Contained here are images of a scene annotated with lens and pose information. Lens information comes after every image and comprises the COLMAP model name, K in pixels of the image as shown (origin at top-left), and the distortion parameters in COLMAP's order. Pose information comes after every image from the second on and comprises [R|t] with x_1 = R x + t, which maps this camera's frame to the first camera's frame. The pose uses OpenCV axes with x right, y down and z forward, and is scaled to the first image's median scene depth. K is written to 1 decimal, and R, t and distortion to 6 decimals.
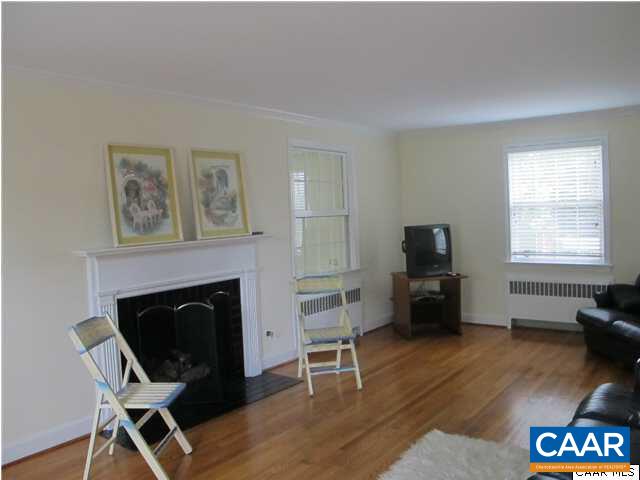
lens RADIAL K [[562.4, 0, 321.7], [0, 562.4, 244.1], [0, 0, 1]] dist [-0.038191, 0.034051]
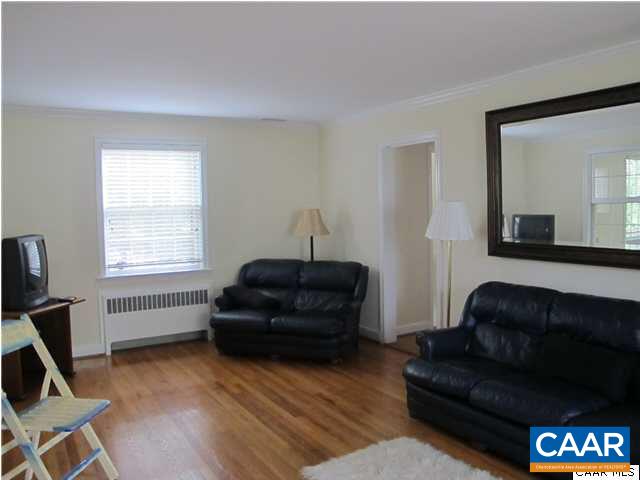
lens RADIAL K [[562.4, 0, 324.9], [0, 562.4, 240.3], [0, 0, 1]] dist [-0.038191, 0.034051]
pose [[0.418540, -0.033458, 0.907582, -0.299752], [0.069334, 0.997582, 0.004802, -0.004765], [-0.905548, 0.060917, 0.419847, 0.344761]]
